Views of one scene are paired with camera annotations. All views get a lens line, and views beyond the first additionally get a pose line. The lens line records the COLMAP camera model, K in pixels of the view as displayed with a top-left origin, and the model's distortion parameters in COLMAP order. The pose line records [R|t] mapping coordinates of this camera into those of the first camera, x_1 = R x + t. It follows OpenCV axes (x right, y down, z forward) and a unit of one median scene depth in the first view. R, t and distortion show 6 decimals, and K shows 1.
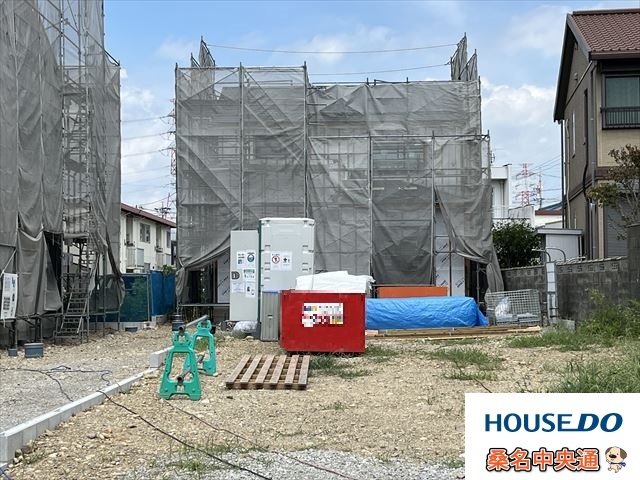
lens RADIAL K [[1063.0, 0, 321.0], [0, 1063.0, 238.6], [0, 0, 1]] dist [0.045727, 0.000000]
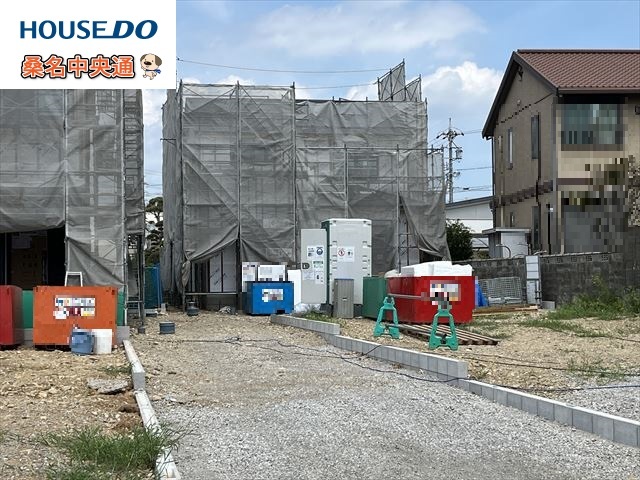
lens RADIAL K [[1063.0, 0, 318.7], [0, 1063.0, 241.7], [0, 0, 1]] dist [0.045727, 0.000000]
pose [[0.975810, 0.002926, 0.218599, -0.240961], [-0.004312, 0.999974, 0.005864, -0.000146], [-0.218576, -0.006665, 0.975797, -0.132864]]
